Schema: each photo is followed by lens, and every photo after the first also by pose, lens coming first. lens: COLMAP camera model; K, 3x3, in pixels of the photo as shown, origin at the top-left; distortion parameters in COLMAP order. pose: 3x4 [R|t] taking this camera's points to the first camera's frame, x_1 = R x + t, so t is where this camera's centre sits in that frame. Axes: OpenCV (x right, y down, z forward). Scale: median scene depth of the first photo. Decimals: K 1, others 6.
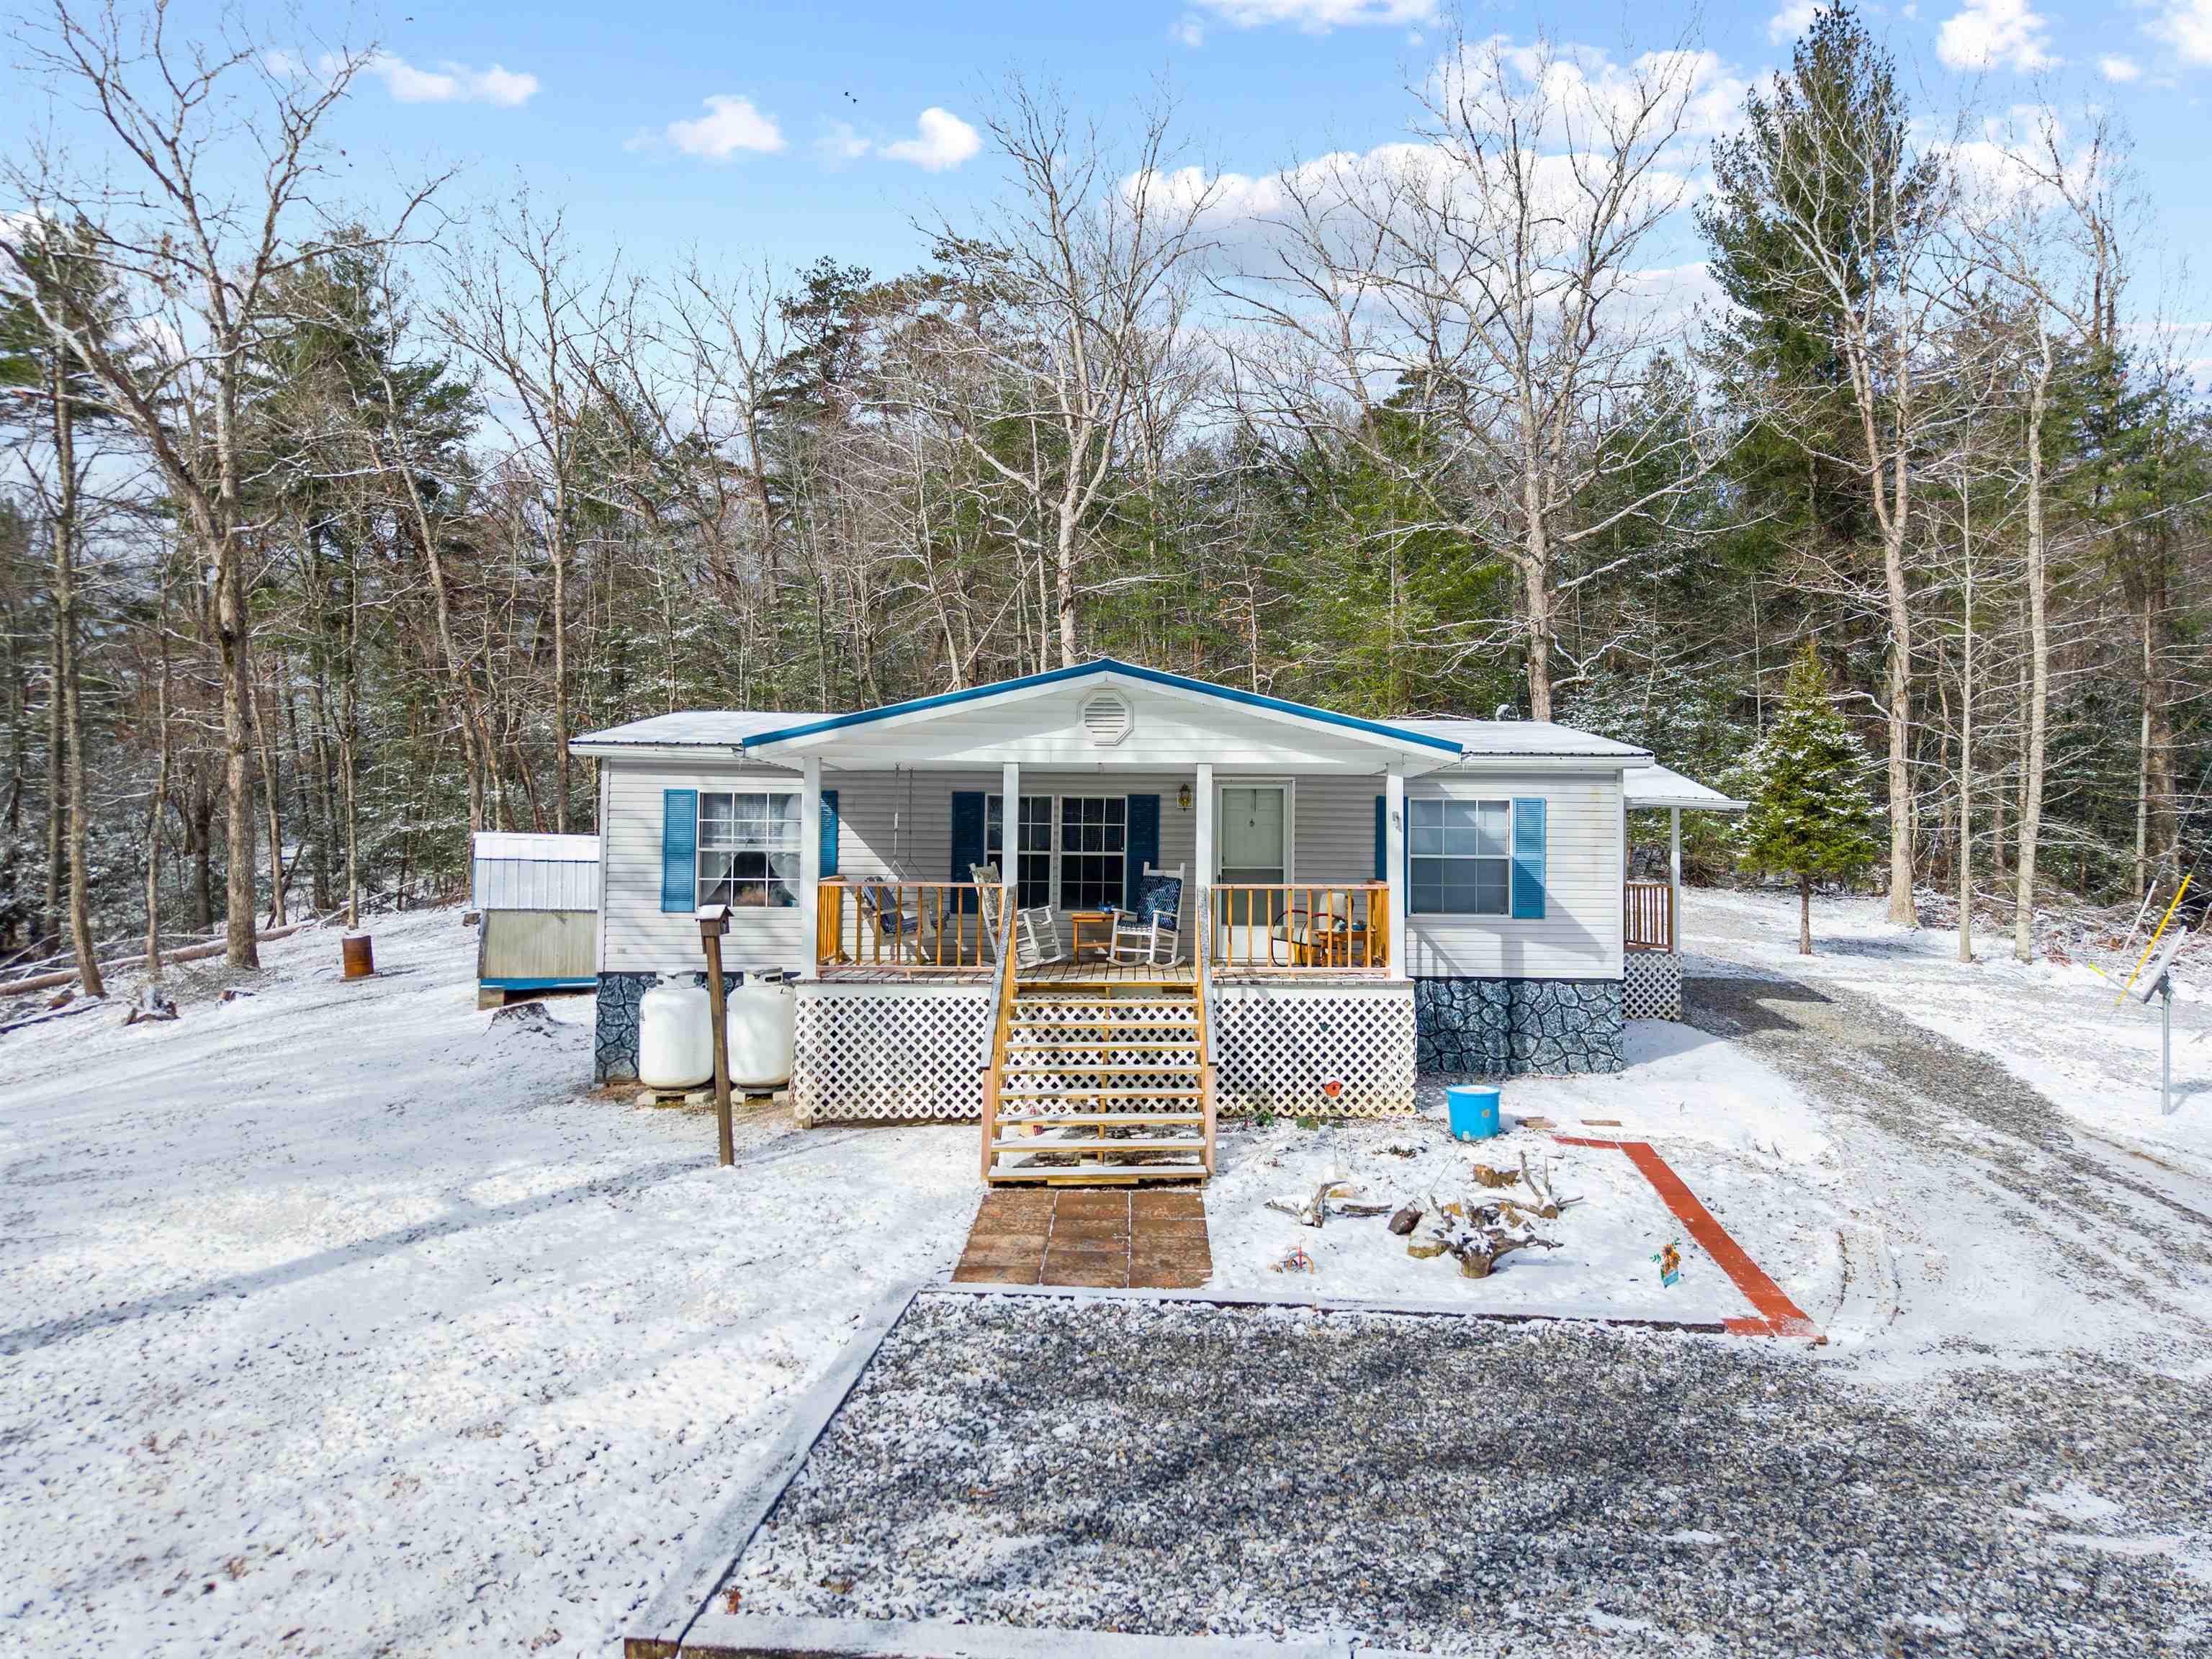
lens RADIAL K [[1555.5, 0, 1171.3], [0, 1555.5, 806.0], [0, 0, 1]] dist [-0.000066, -0.001880]
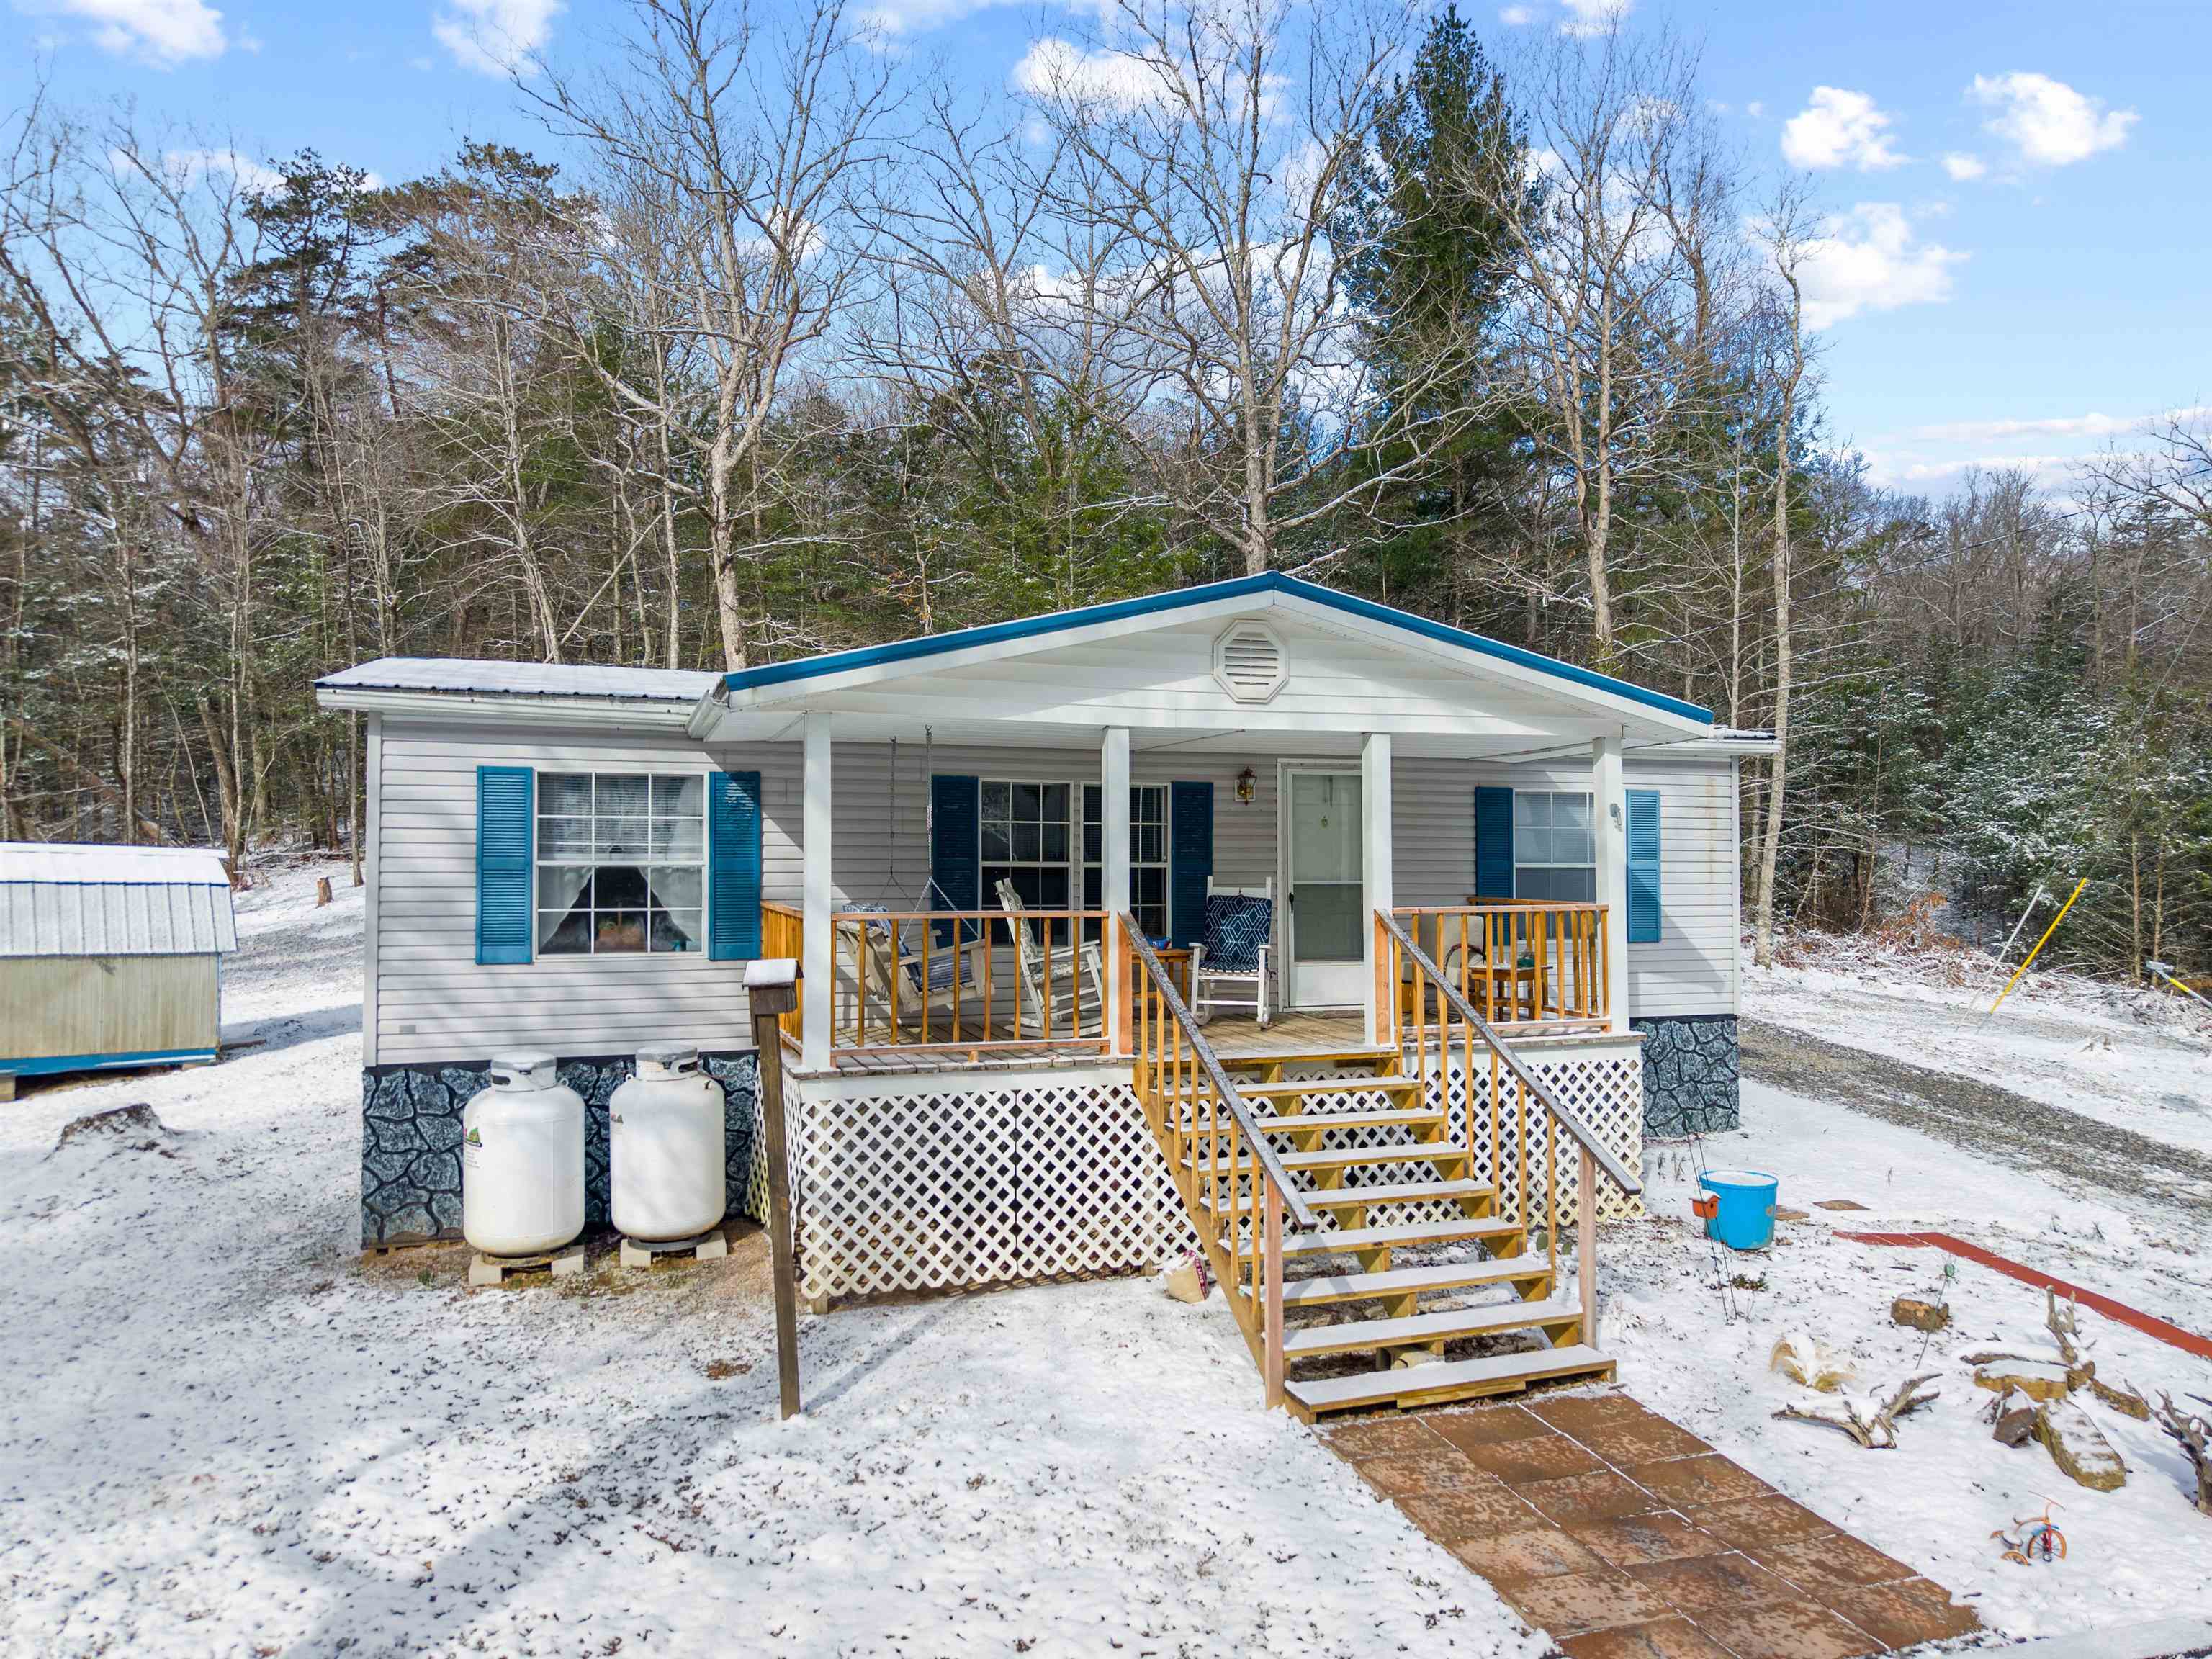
lens RADIAL K [[1537.0, 0, 1099.7], [0, 1537.0, 842.2], [0, 0, 1]] dist [0.004053, -0.003179]
pose [[0.953322, -0.003214, 0.301938, -0.292676], [-0.001693, 0.999871, 0.015987, 0.009876], [-0.301951, -0.015751, 0.953193, 0.364203]]
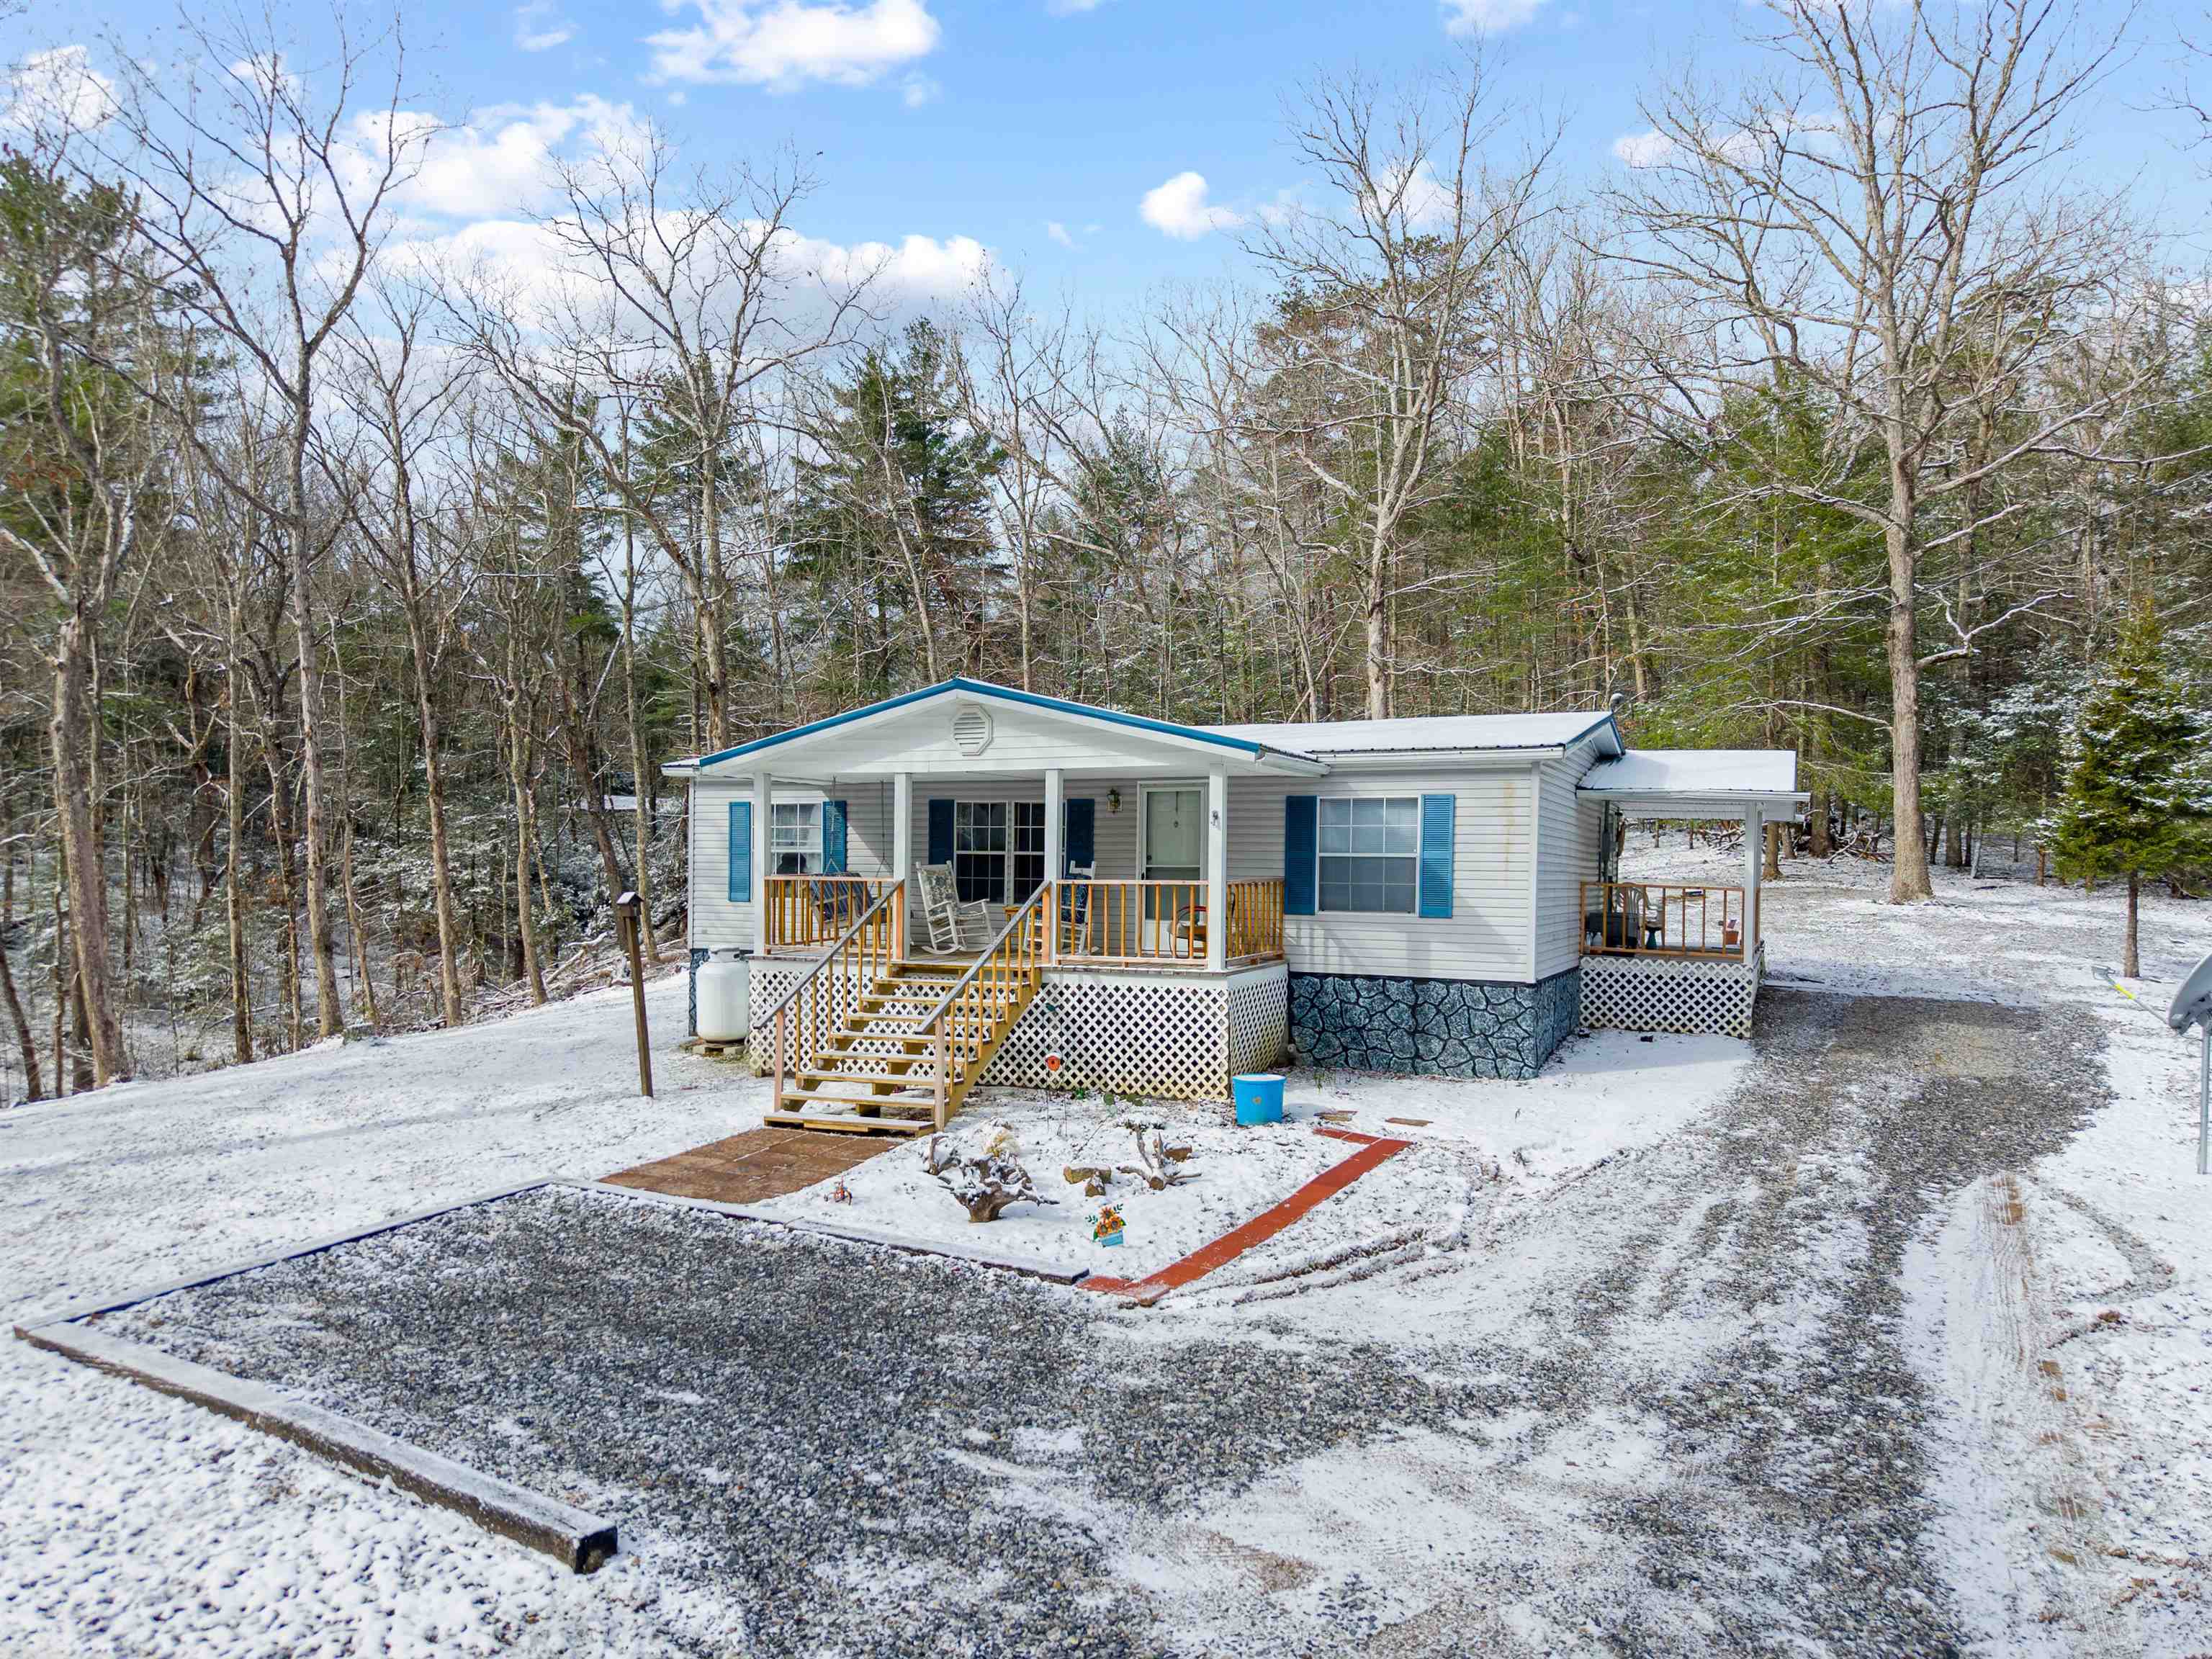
lens RADIAL K [[1552.1, 0, 1089.8], [0, 1552.1, 910.6], [0, 0, 1]] dist [0.005720, -0.008243]
pose [[0.890543, 0.013165, -0.454709, 0.518869], [0.014029, 0.998311, 0.056379, 0.010448], [0.454683, -0.056587, 0.888854, 0.035983]]
